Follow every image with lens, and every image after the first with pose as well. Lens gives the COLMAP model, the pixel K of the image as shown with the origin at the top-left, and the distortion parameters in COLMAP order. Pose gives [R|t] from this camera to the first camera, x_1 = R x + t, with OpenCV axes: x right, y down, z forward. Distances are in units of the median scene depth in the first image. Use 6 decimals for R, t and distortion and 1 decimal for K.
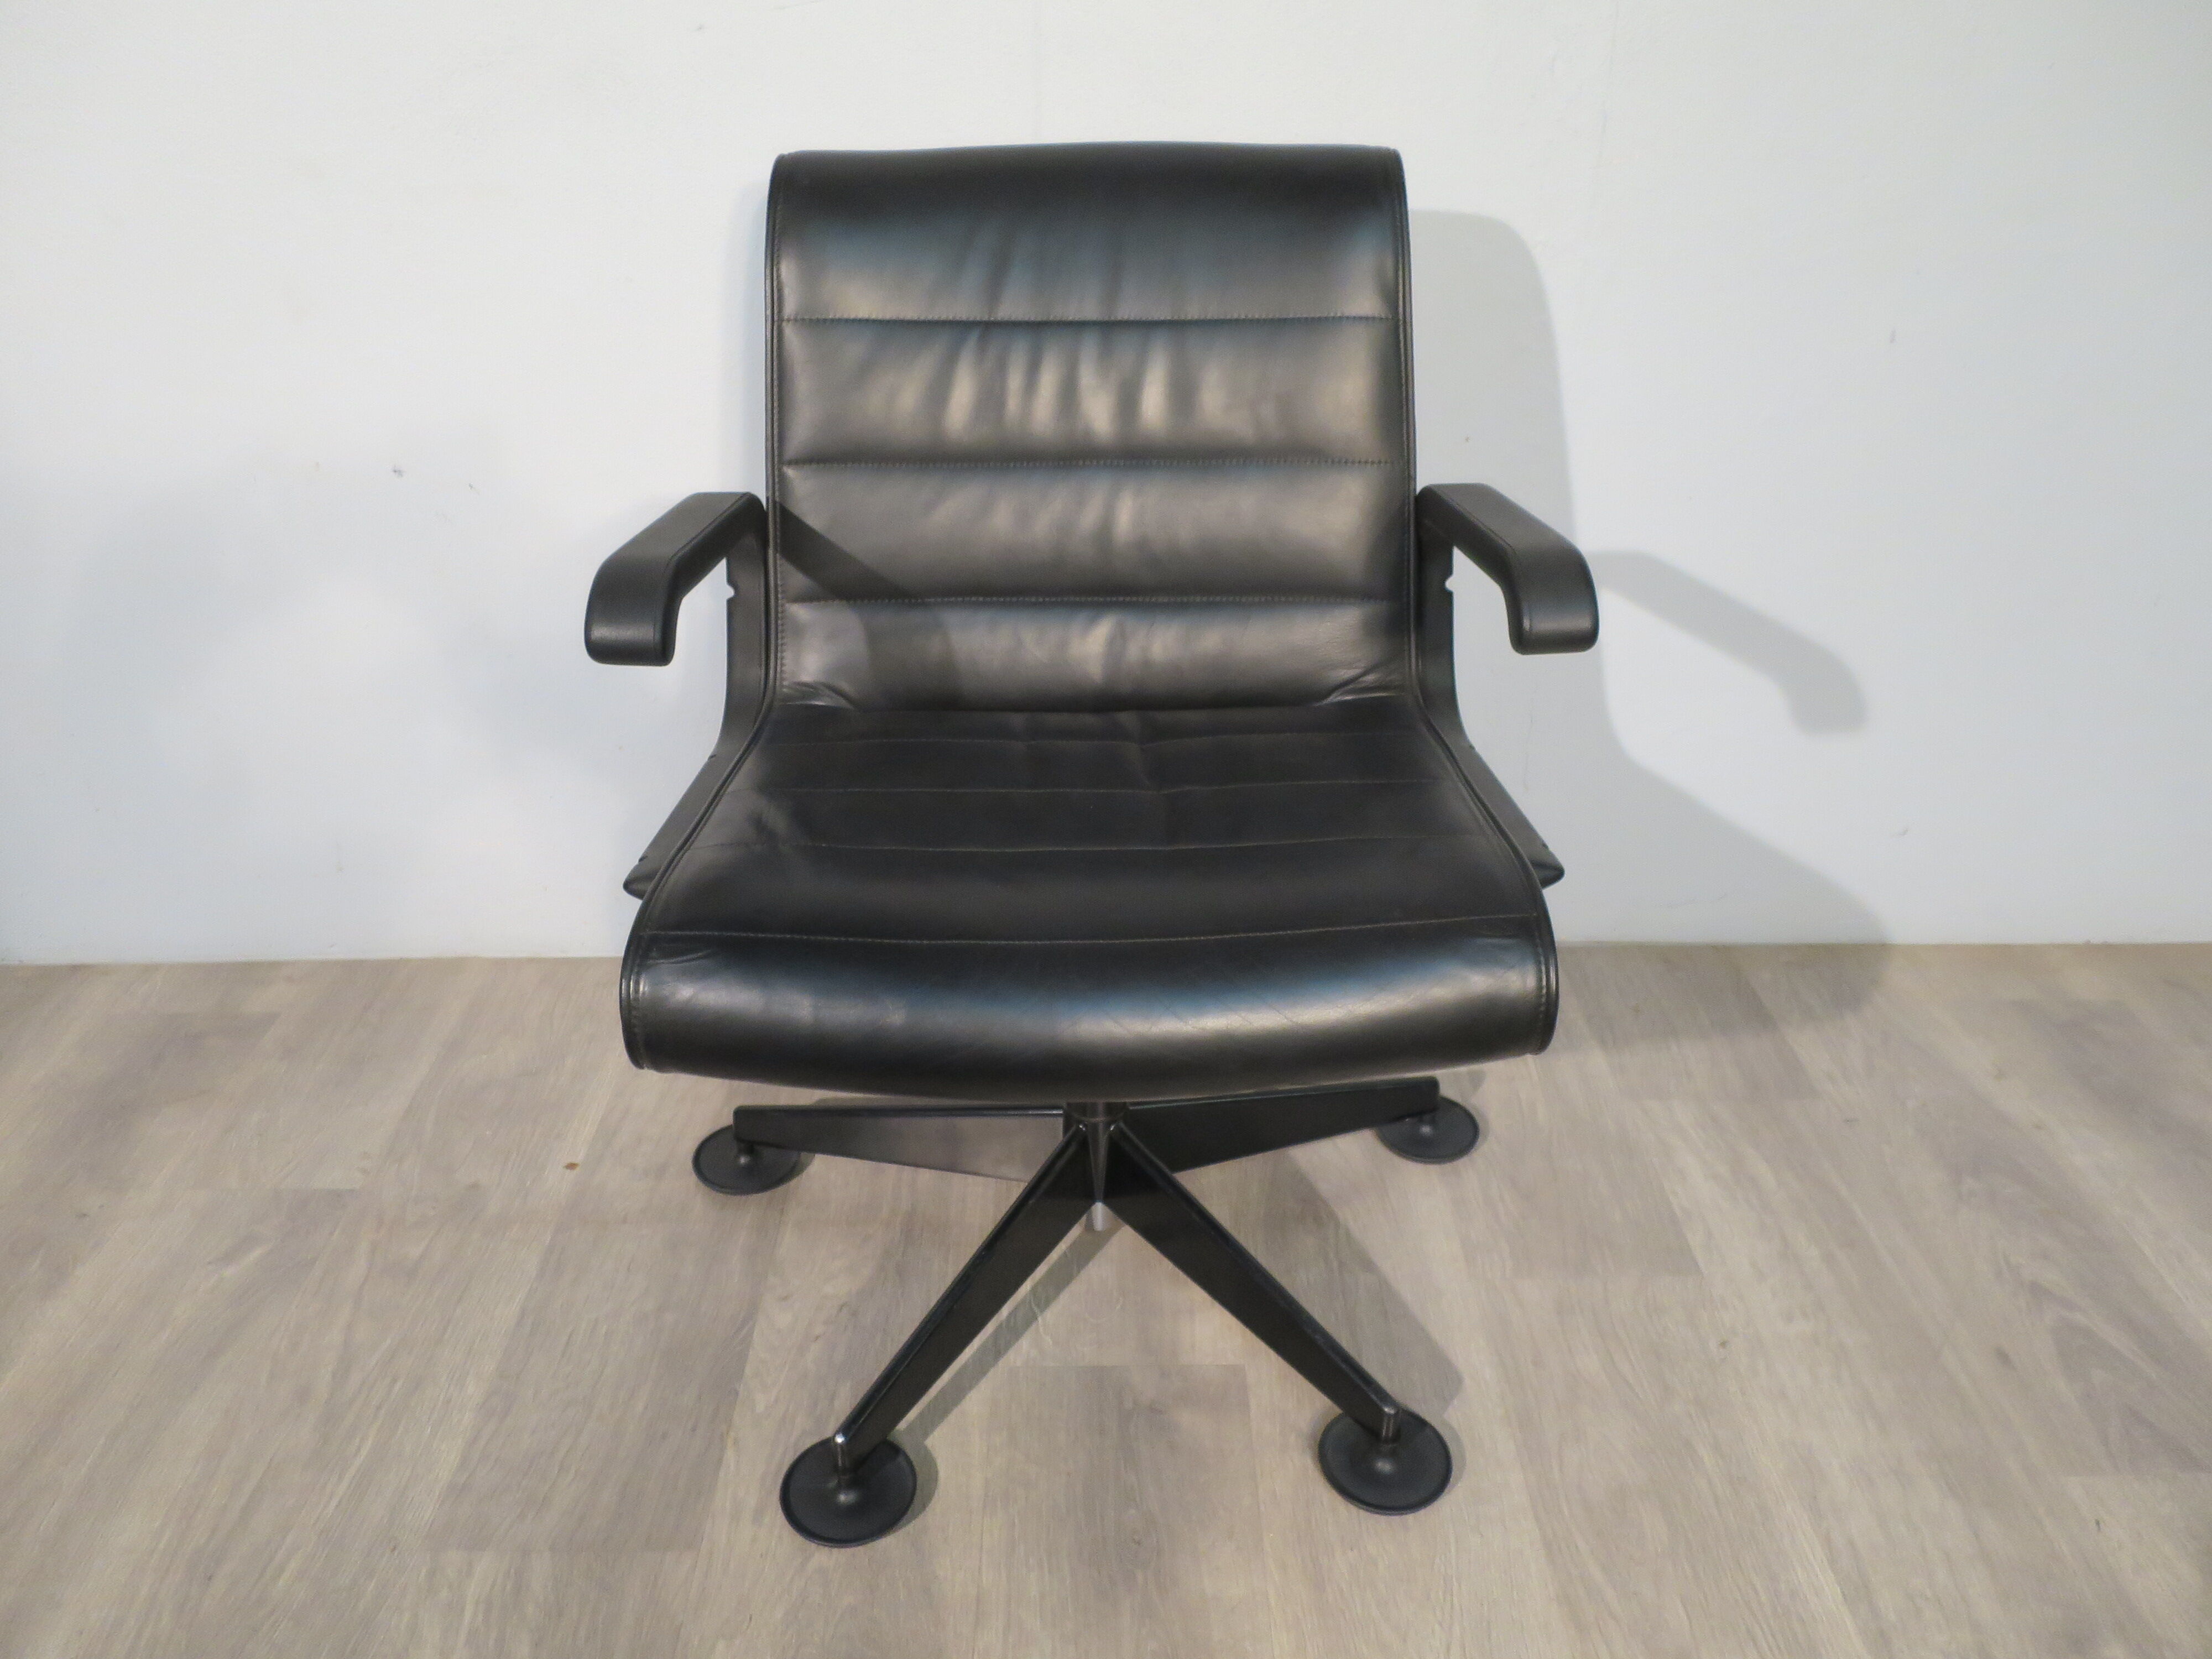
lens RADIAL K [[1593.6, 0, 1107.8], [0, 1593.6, 826.4], [0, 0, 1]] dist [-0.045256, 0.011909]
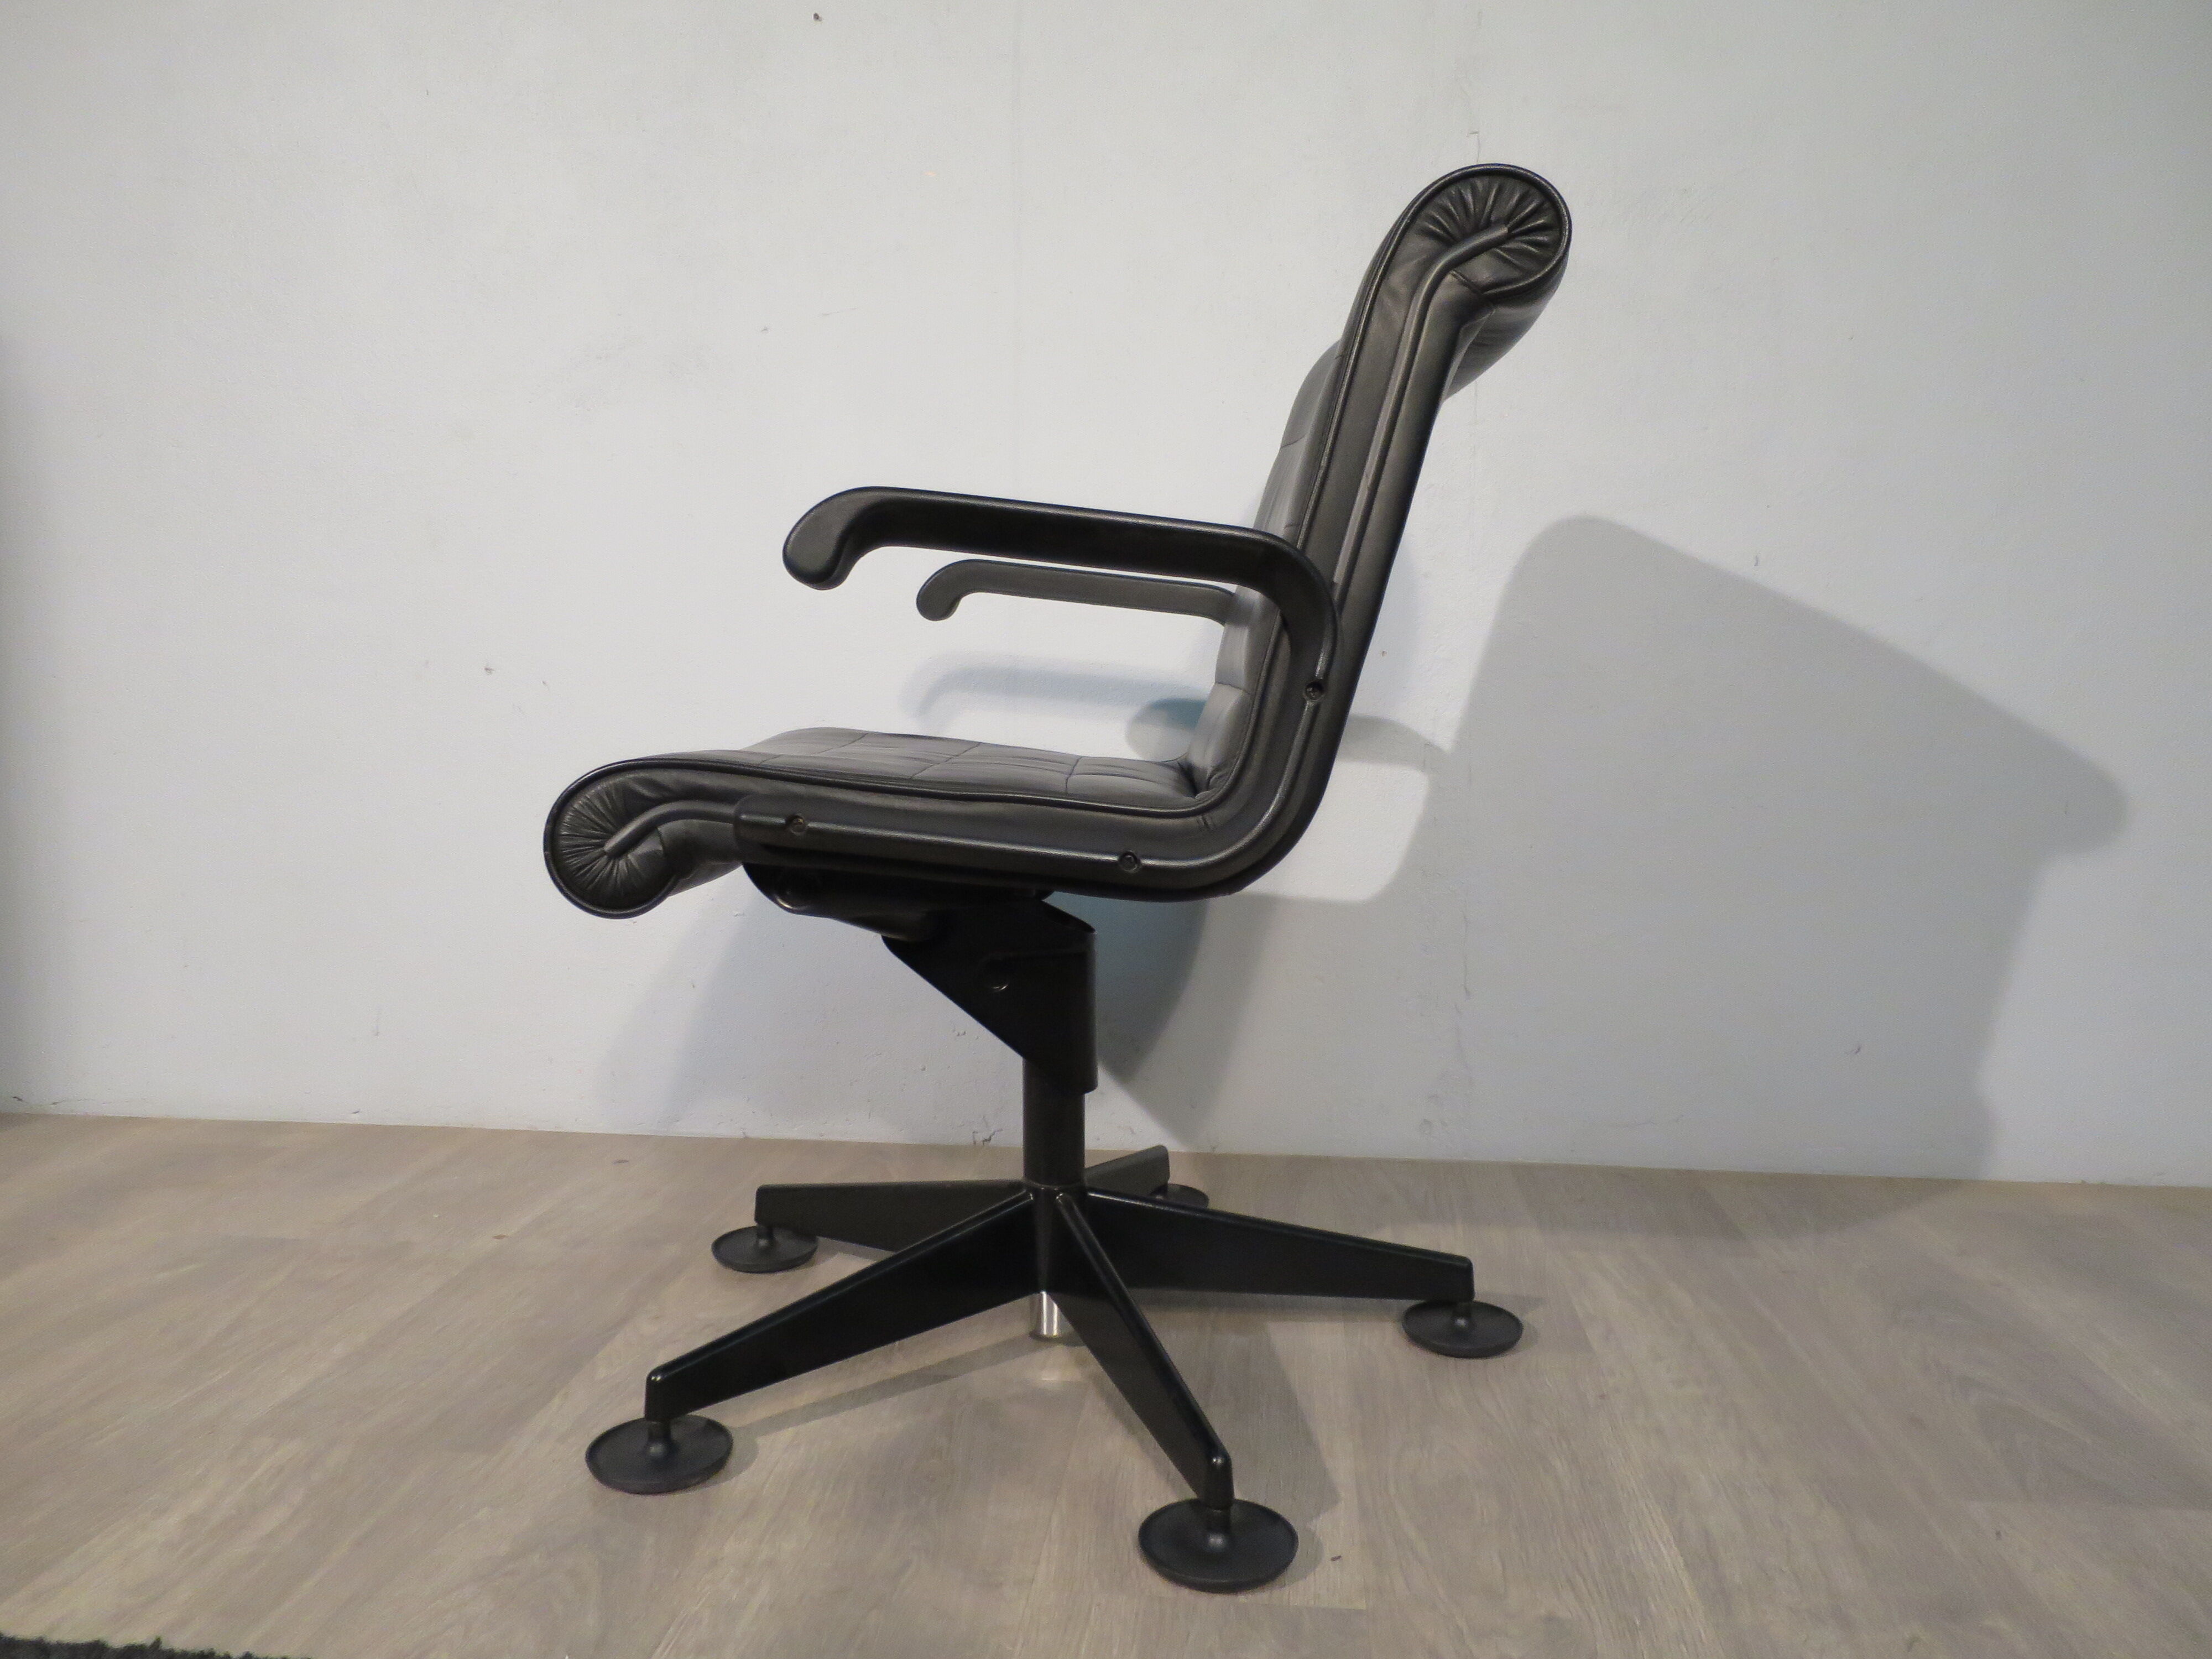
lens RADIAL K [[1593.6, 0, 1101.3], [0, 1593.6, 830.0], [0, 0, 1]] dist [-0.045256, 0.011909]
pose [[0.992673, 0.019972, -0.119170, 0.197541], [-0.065335, 0.918355, -0.390327, 0.398787], [0.101645, 0.395253, 0.912931, -0.016792]]
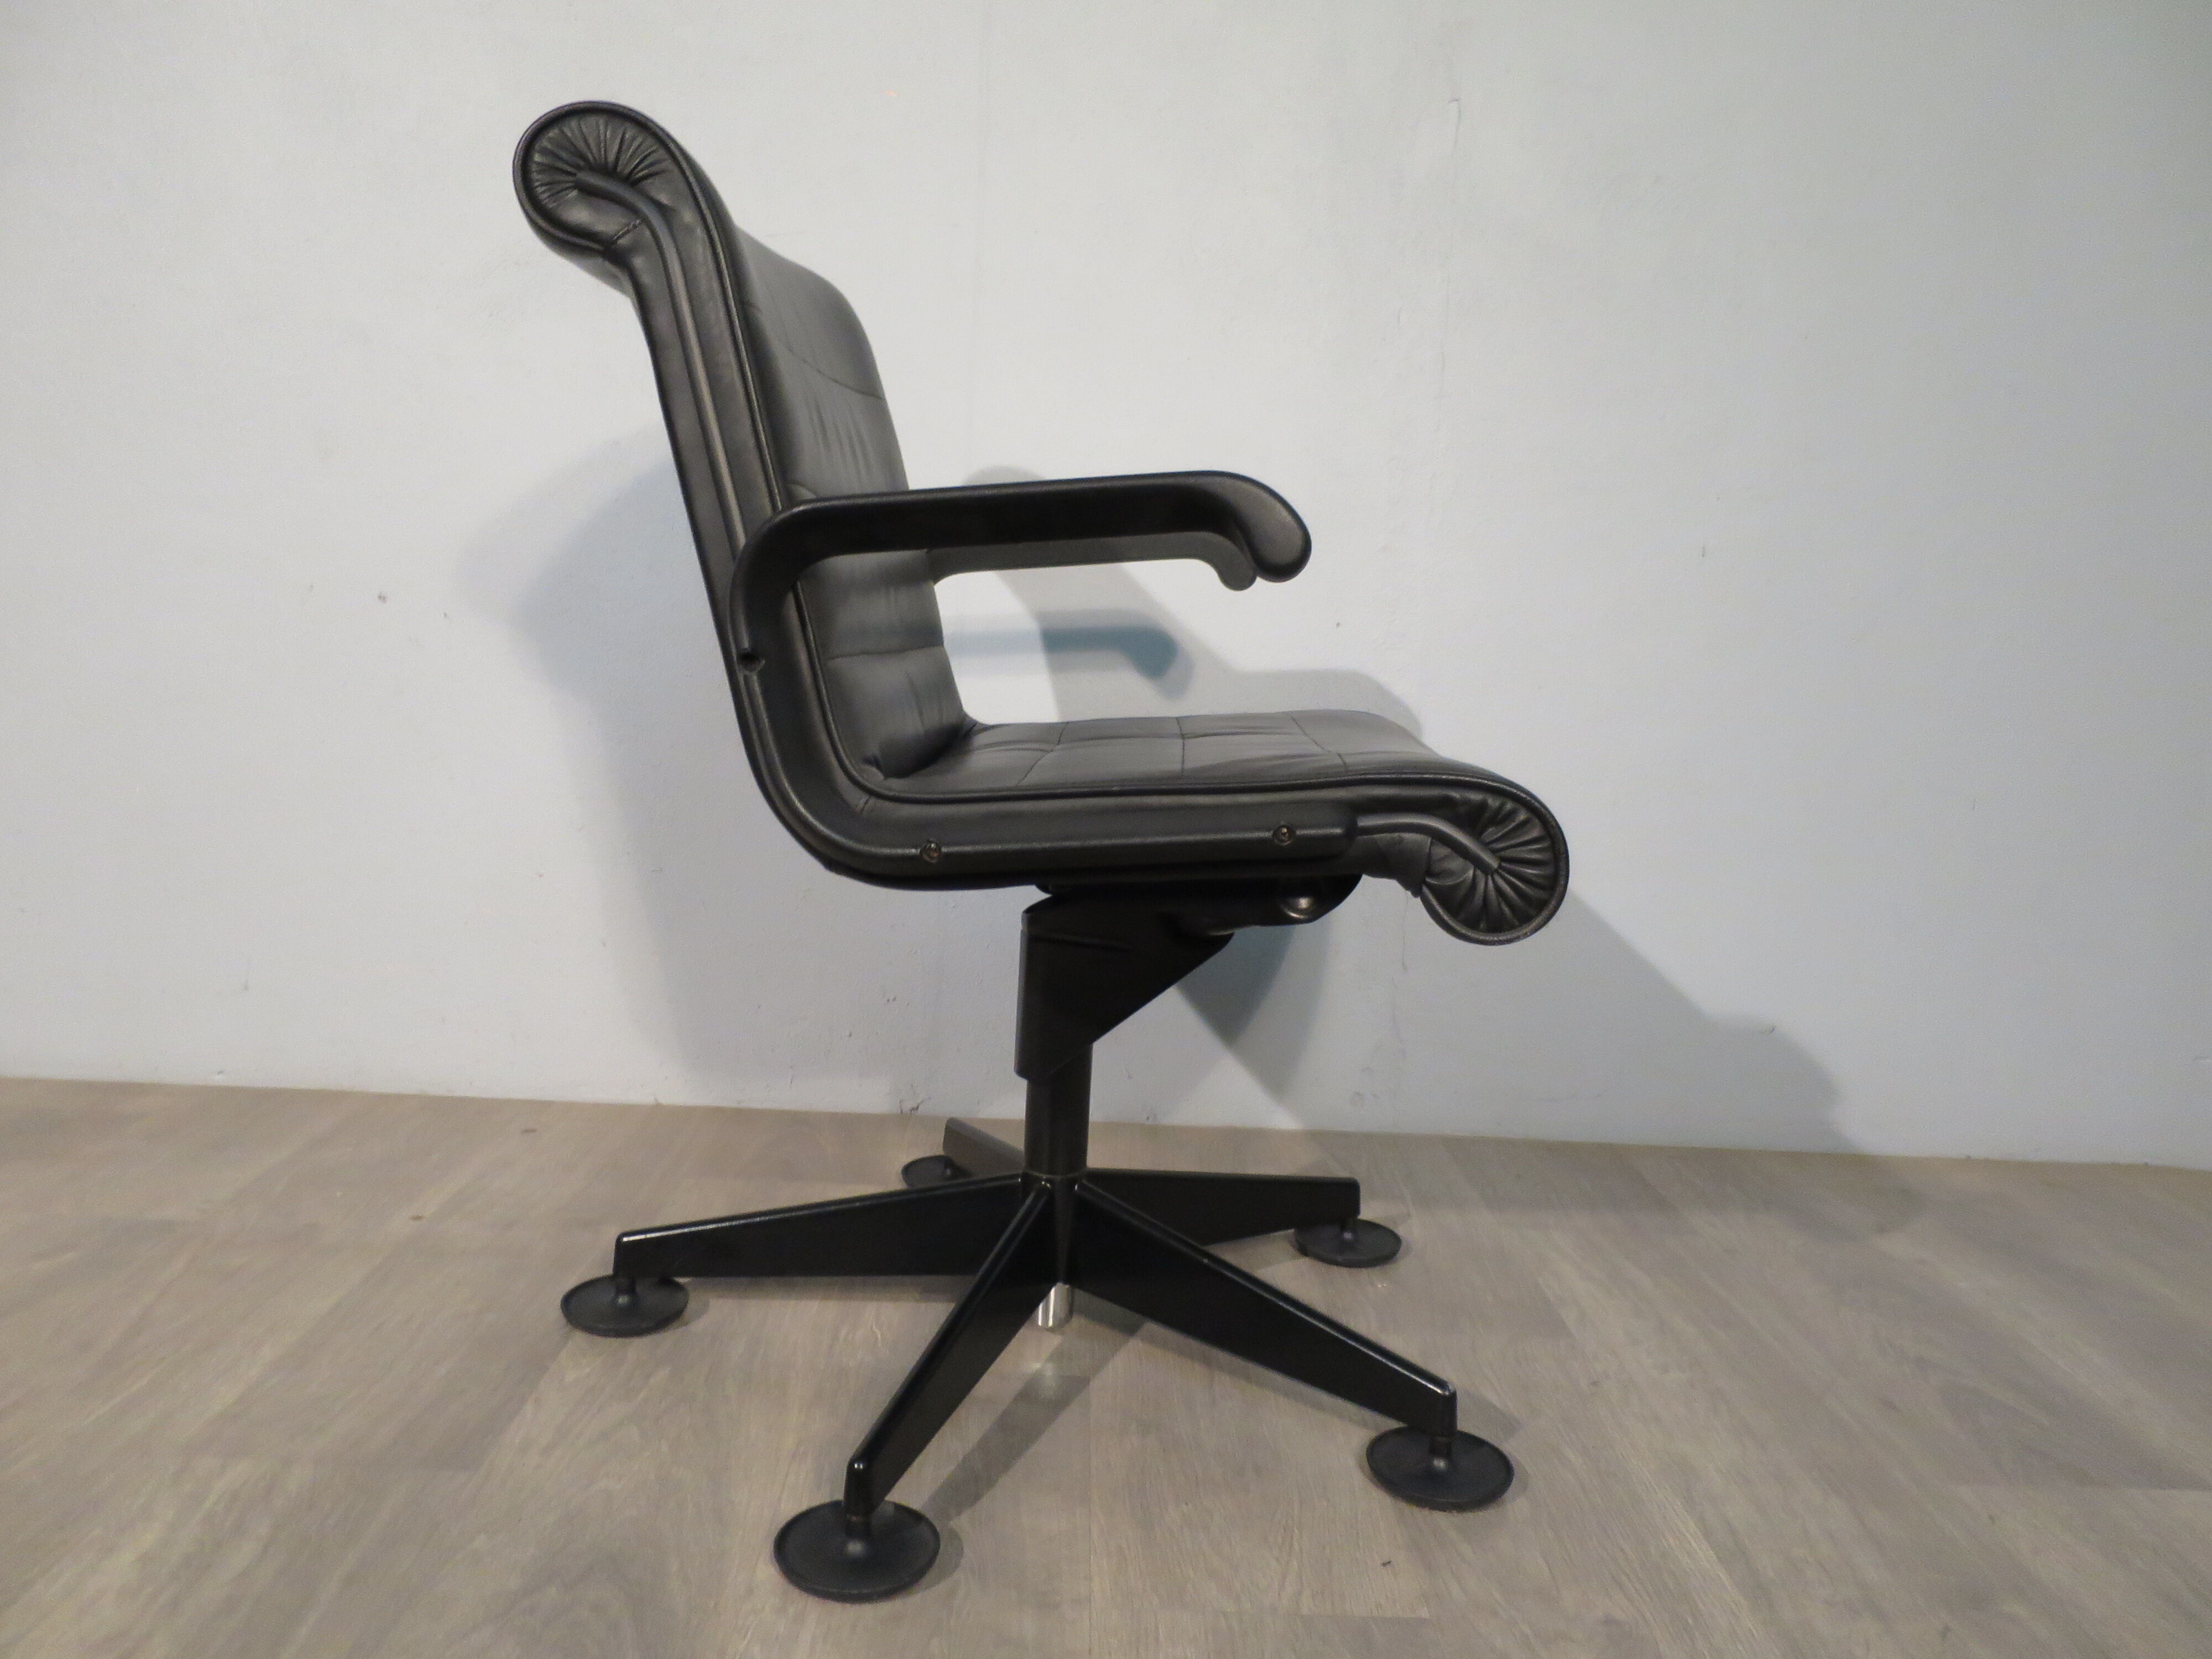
lens RADIAL K [[1593.6, 0, 1101.4], [0, 1593.6, 829.1], [0, 0, 1]] dist [-0.045256, 0.011909]
pose [[0.998511, 0.053092, 0.012572, 0.062623], [-0.045073, 0.932533, -0.358262, 0.365855], [-0.030744, 0.357161, 0.933537, 0.000345]]
